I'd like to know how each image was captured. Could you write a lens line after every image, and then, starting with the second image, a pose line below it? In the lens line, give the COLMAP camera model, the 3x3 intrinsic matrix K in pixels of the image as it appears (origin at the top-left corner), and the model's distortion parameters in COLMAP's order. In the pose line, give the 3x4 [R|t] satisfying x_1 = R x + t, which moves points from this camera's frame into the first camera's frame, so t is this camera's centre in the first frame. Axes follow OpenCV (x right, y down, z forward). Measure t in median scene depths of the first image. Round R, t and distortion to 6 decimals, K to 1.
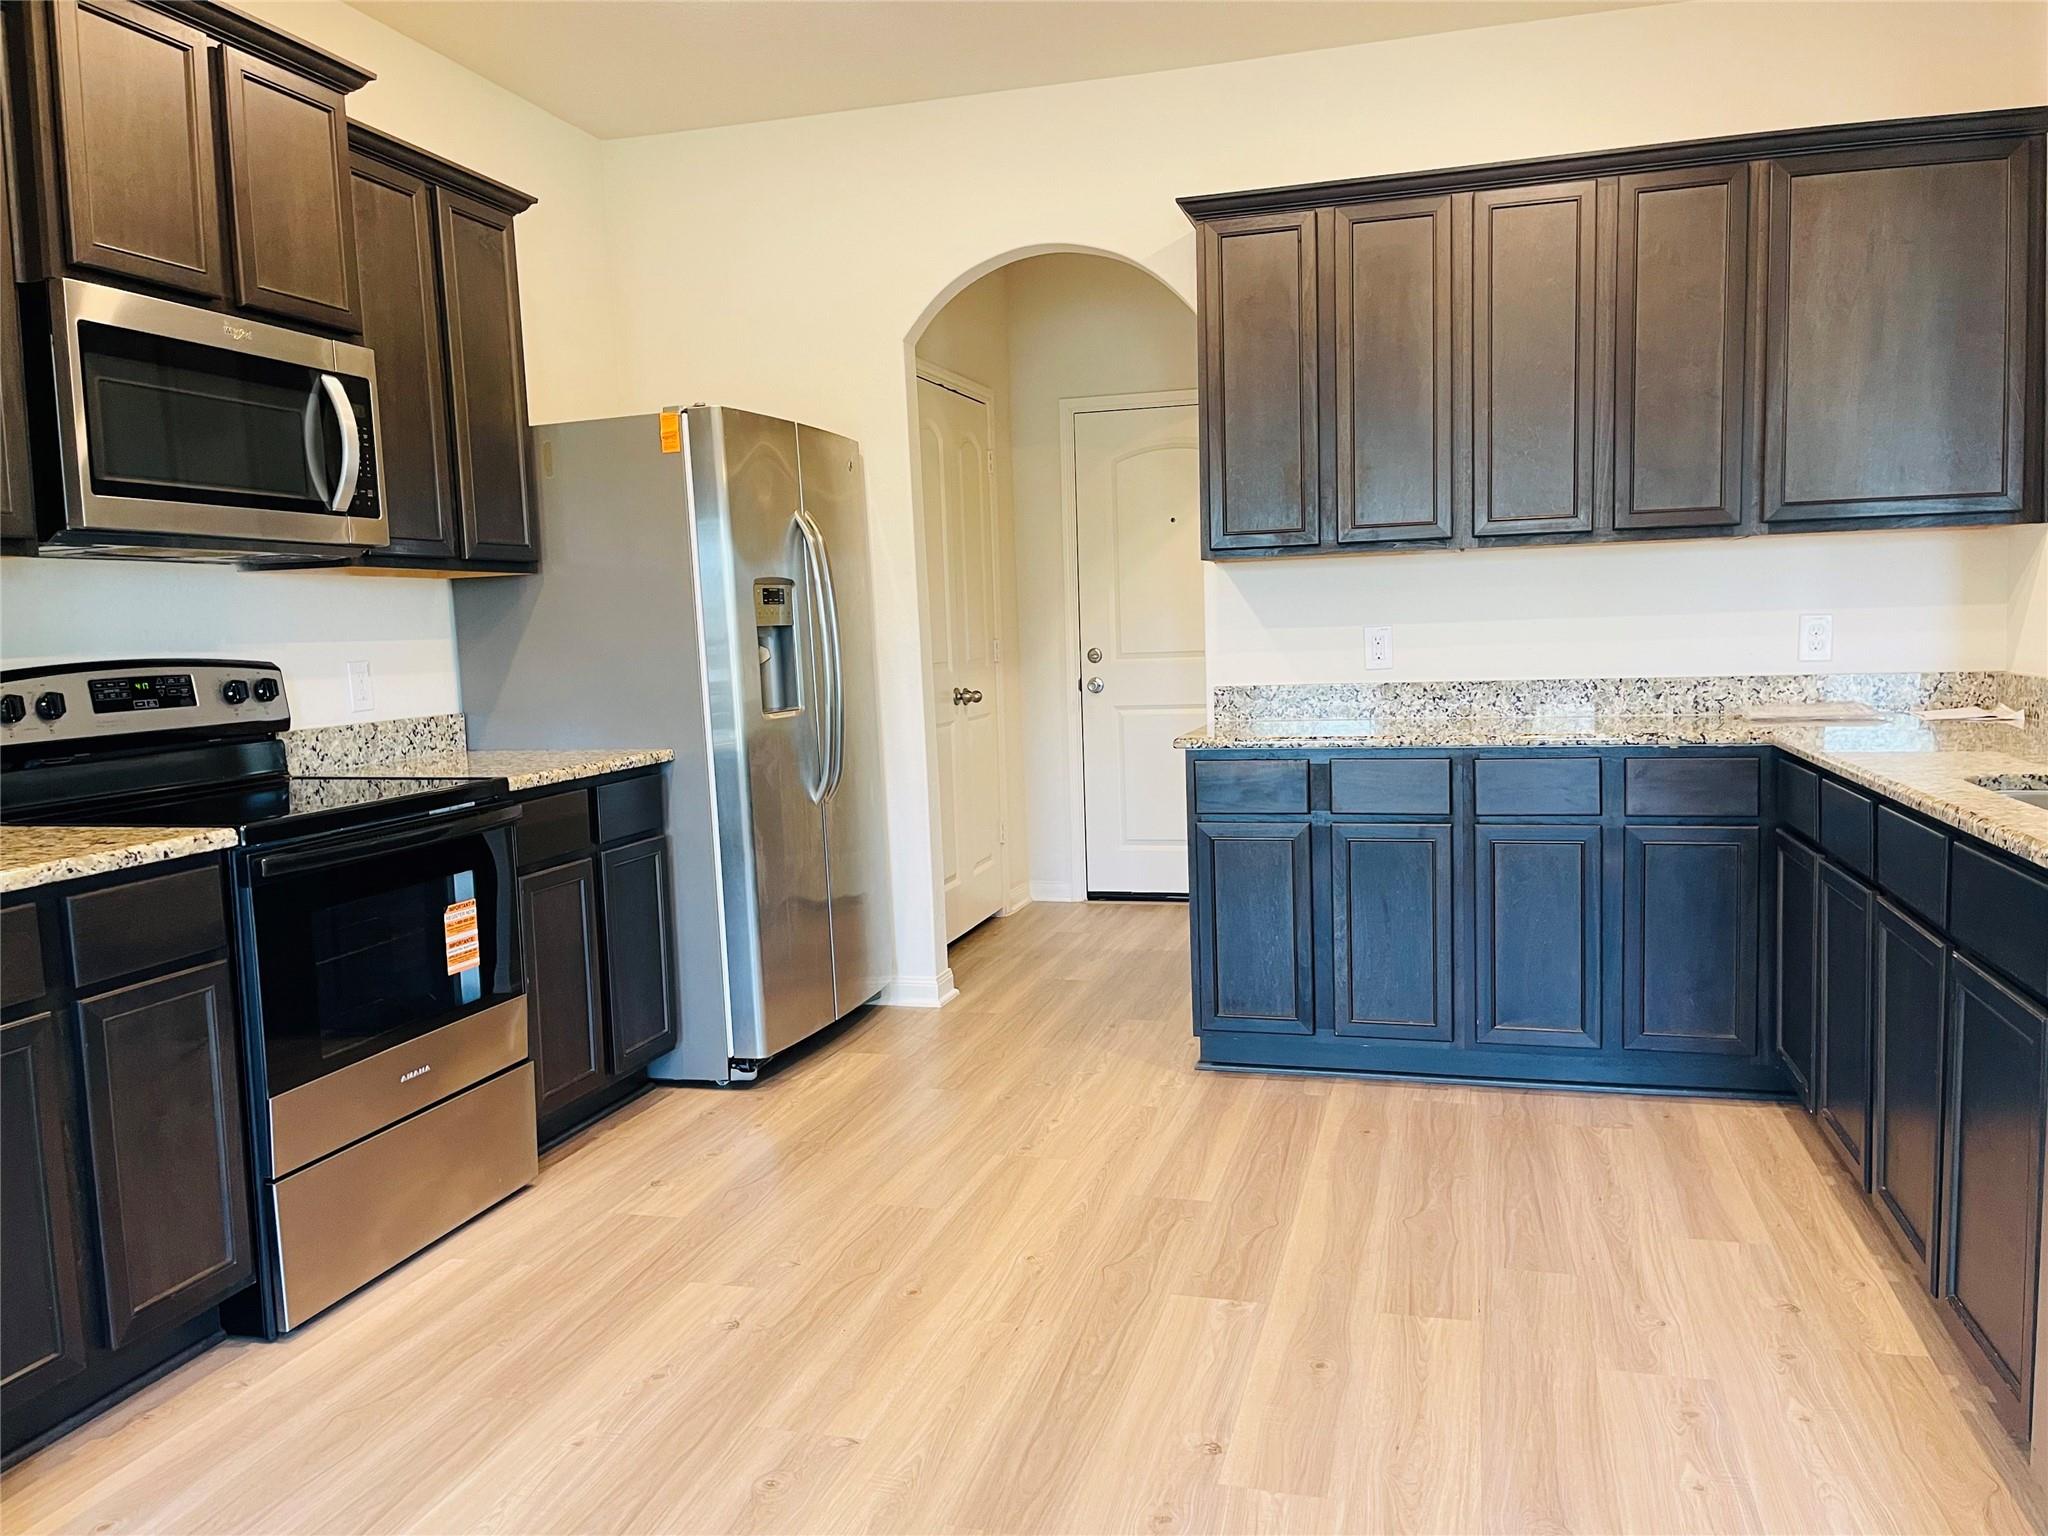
lens RADIAL K [[1542.2, 0, 1036.2], [0, 1542.2, 770.9], [0, 0, 1]] dist [0.083302, -0.101890]
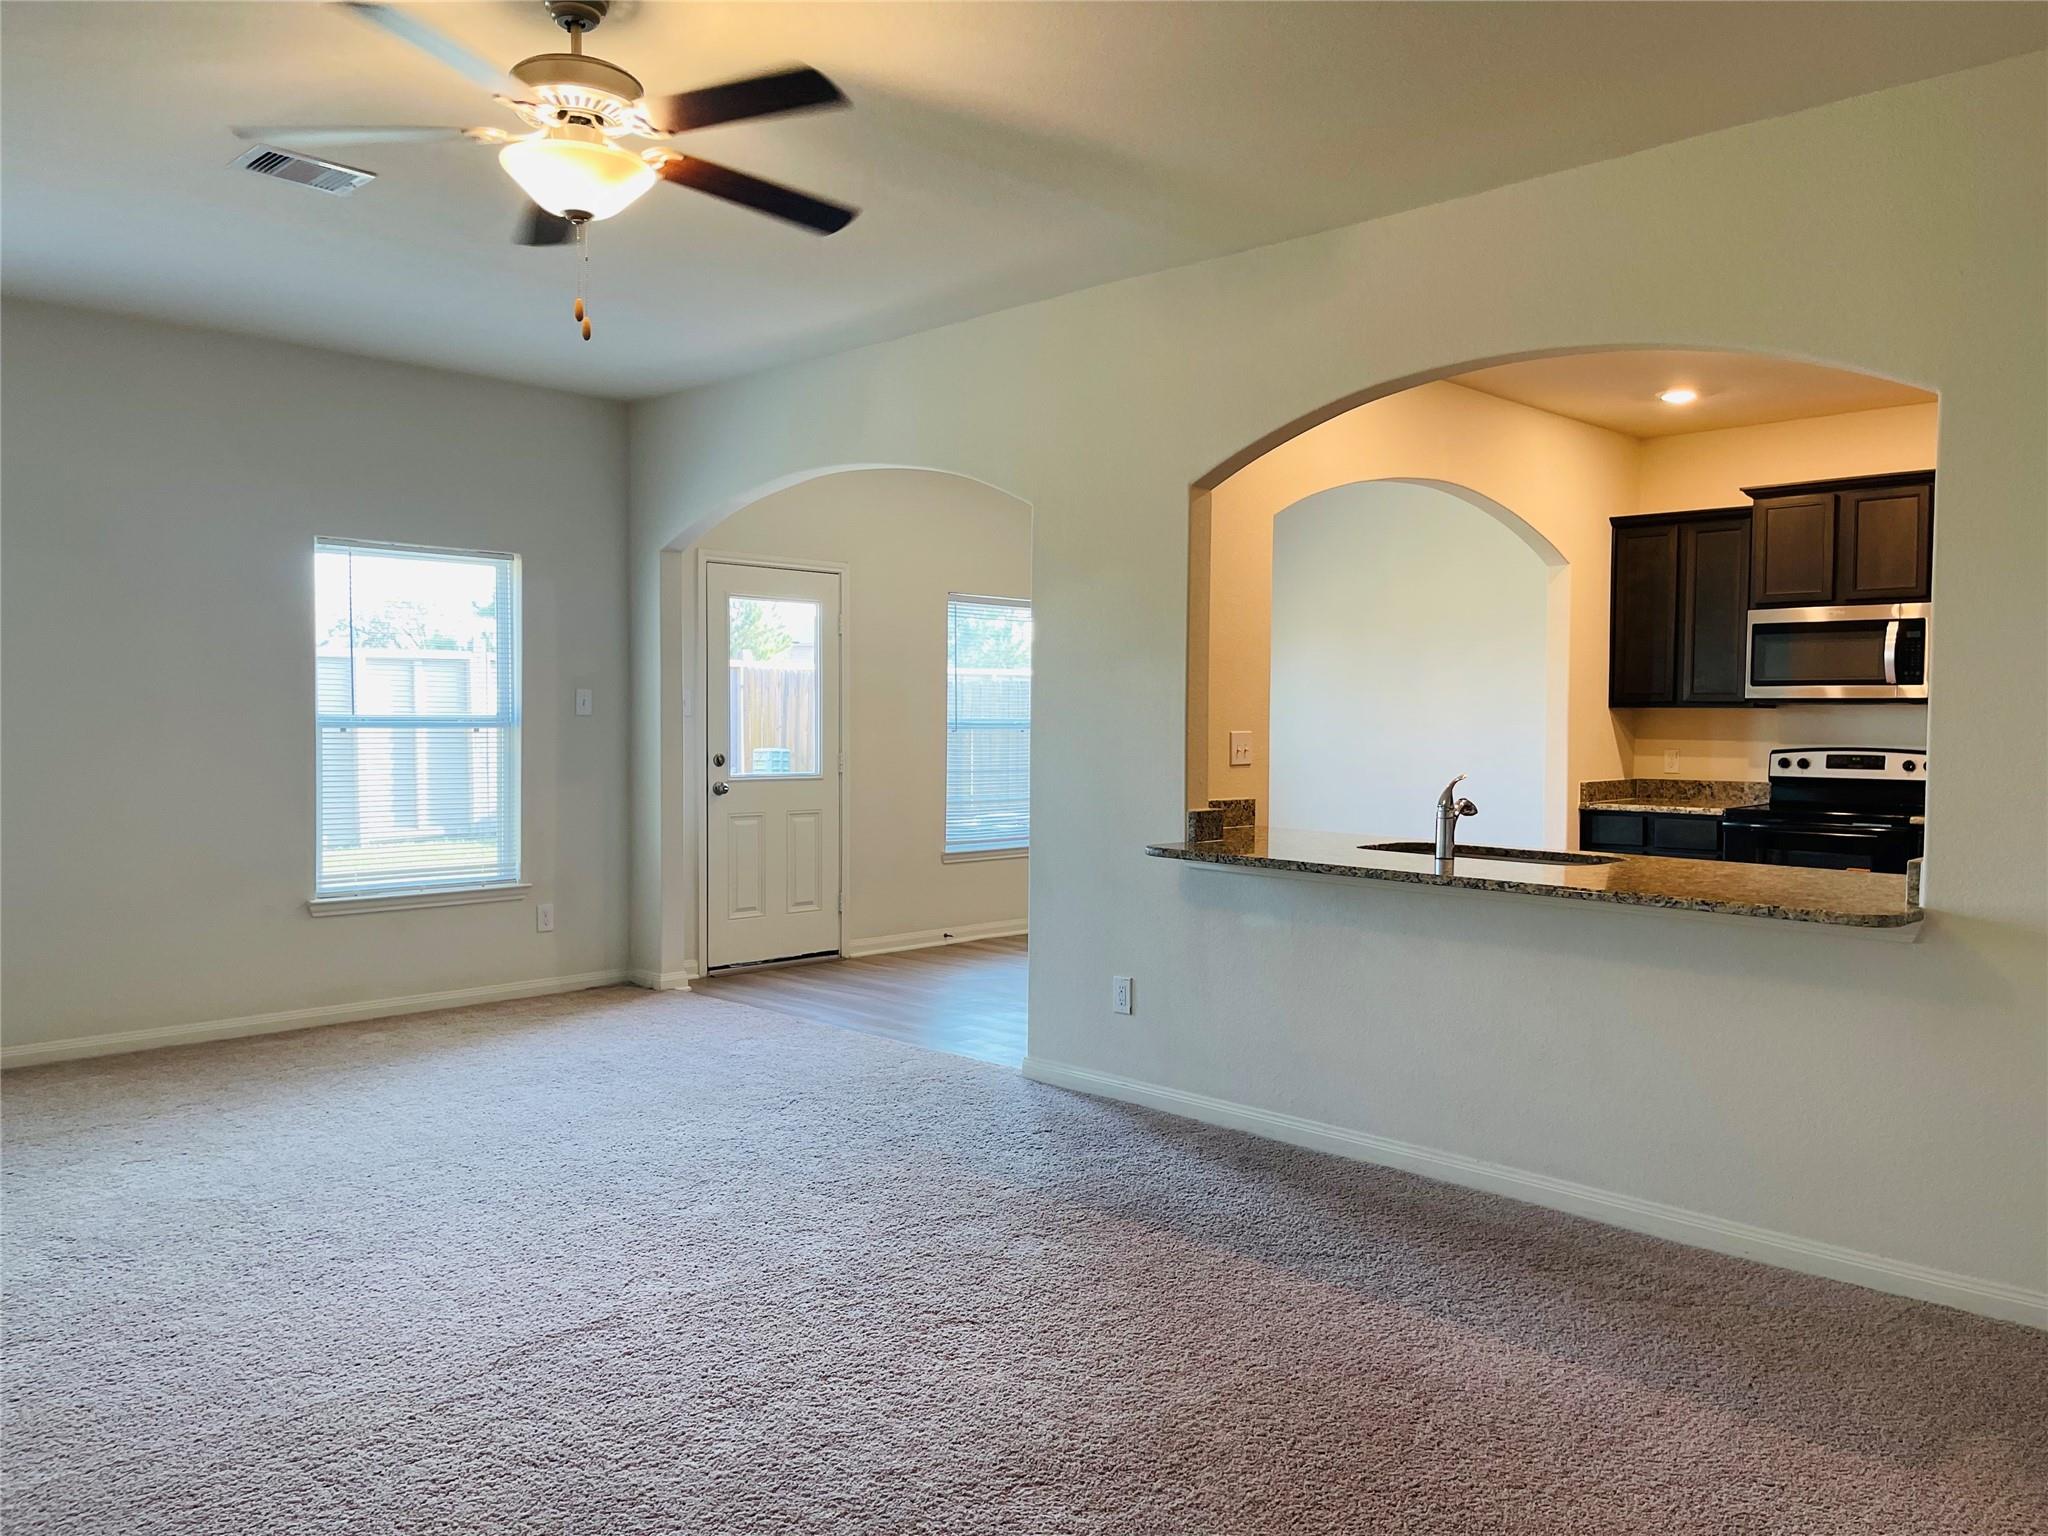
lens RADIAL K [[1542.2, 0, 1026.6], [0, 1542.2, 768.9], [0, 0, 1]] dist [0.083302, -0.101890]
pose [[-0.481894, 0.060455, -0.874142, 1.922764], [-0.075629, 0.991024, 0.110231, -0.189137], [0.872960, 0.119231, -0.472996, 0.954753]]
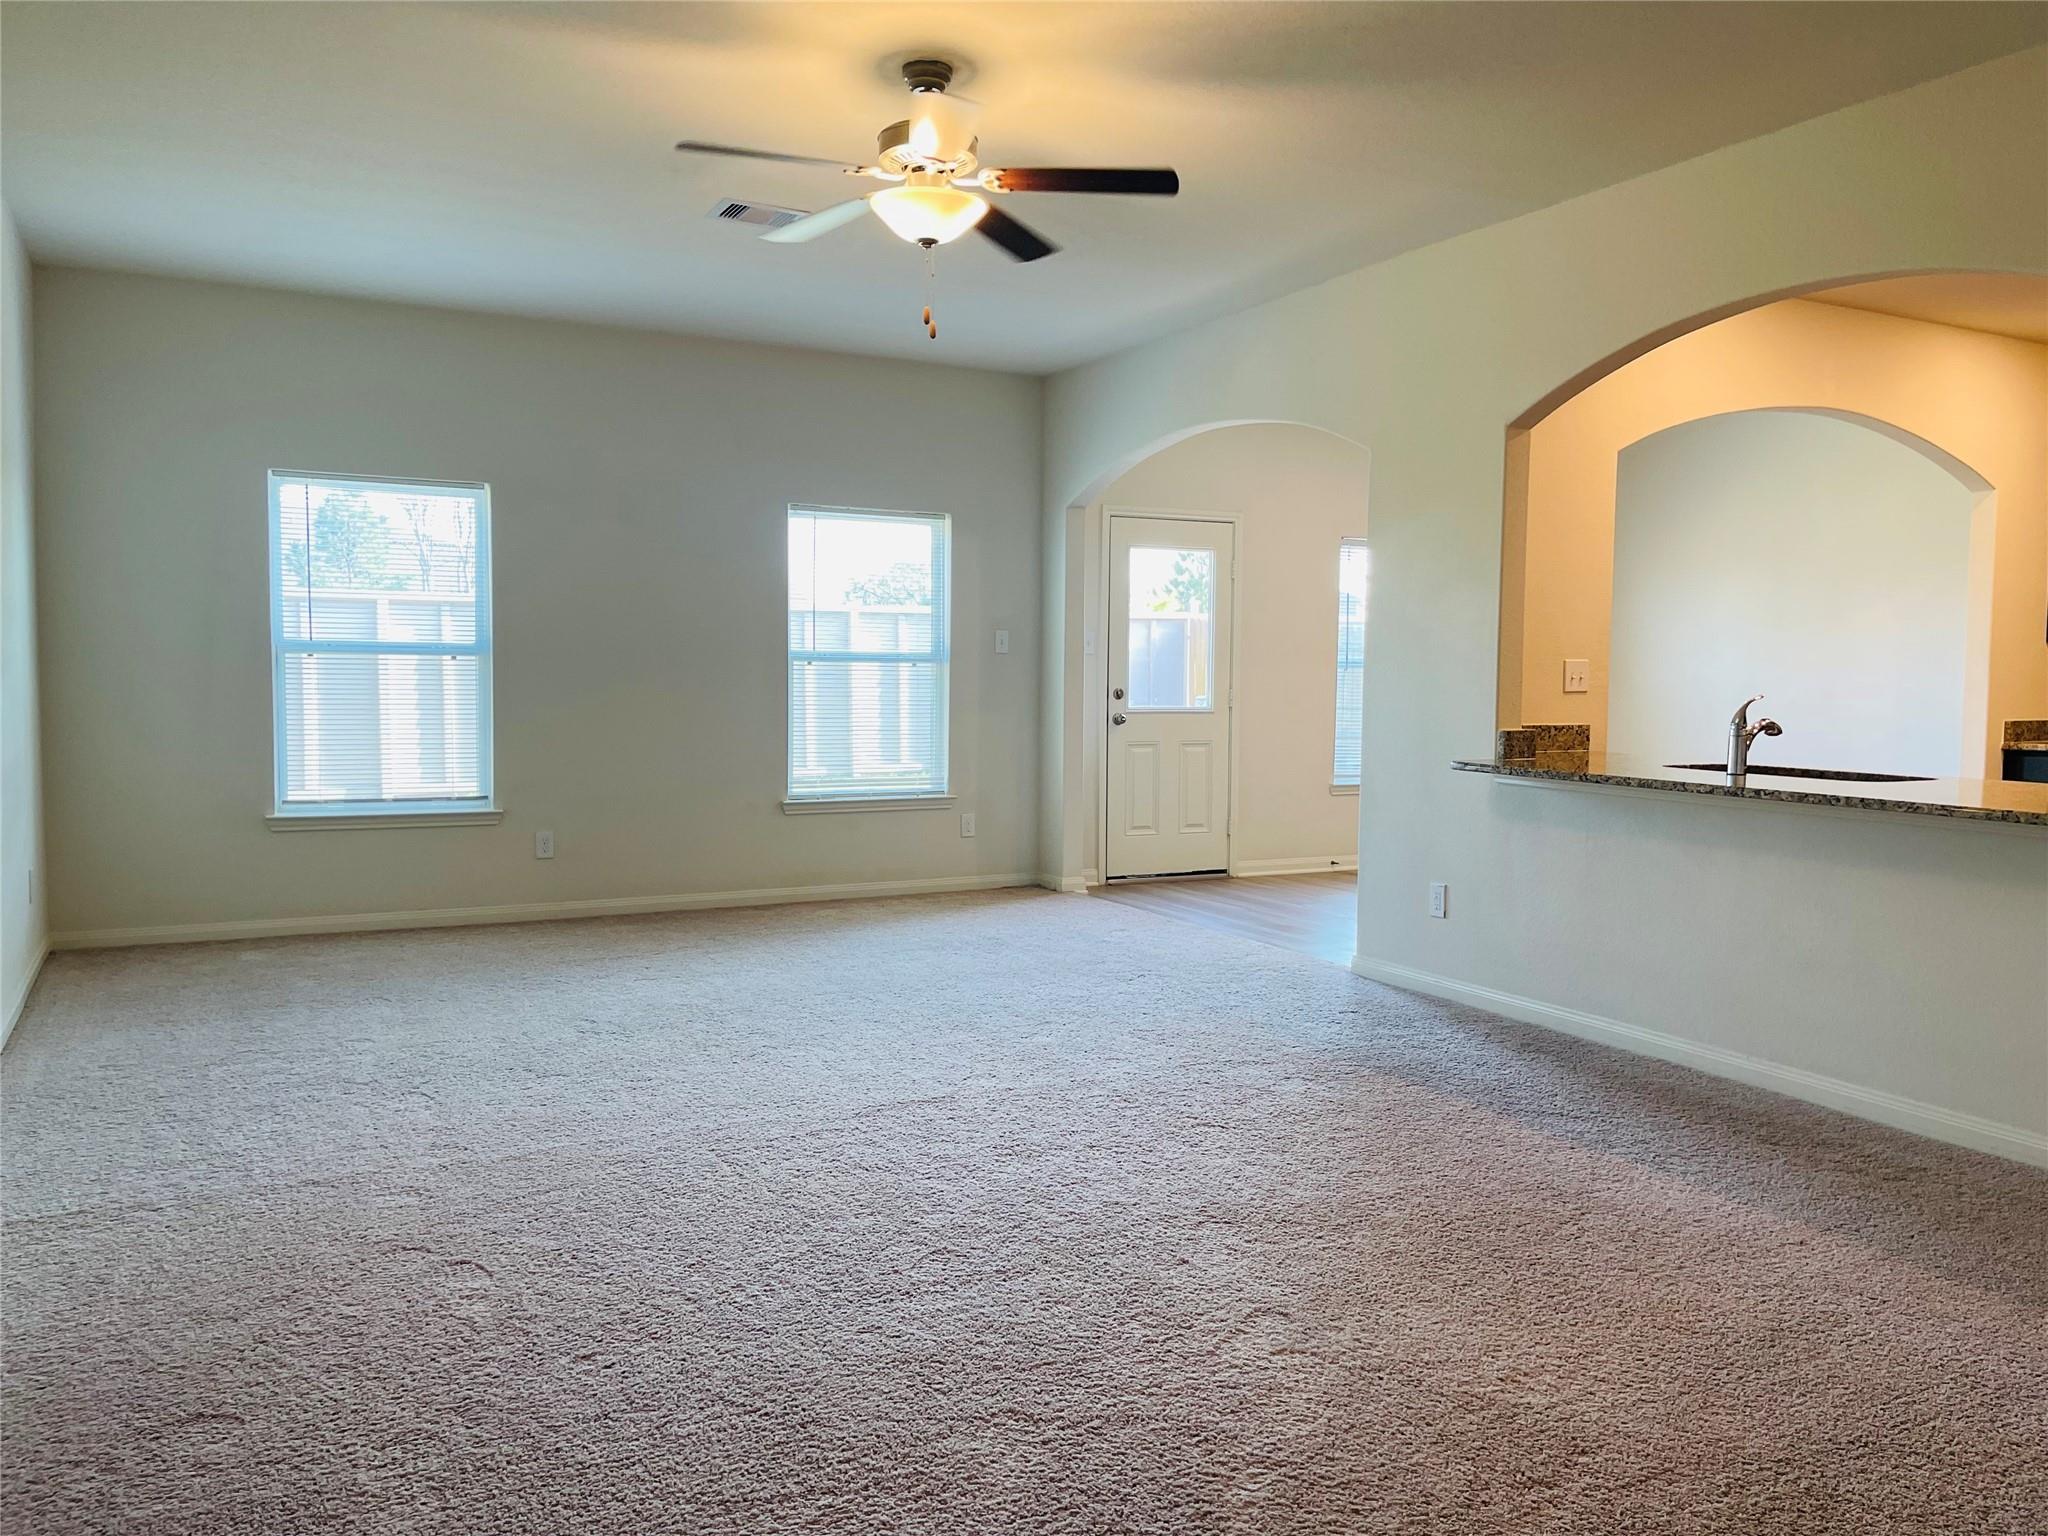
lens RADIAL K [[1542.2, 0, 1032.4], [0, 1542.2, 768.2], [0, 0, 1]] dist [0.083302, -0.101890]
pose [[-0.723231, 0.071038, -0.686943, 2.010783], [-0.051439, 0.986391, 0.156161, -0.185158], [0.688688, 0.148276, -0.709735, 1.209467]]
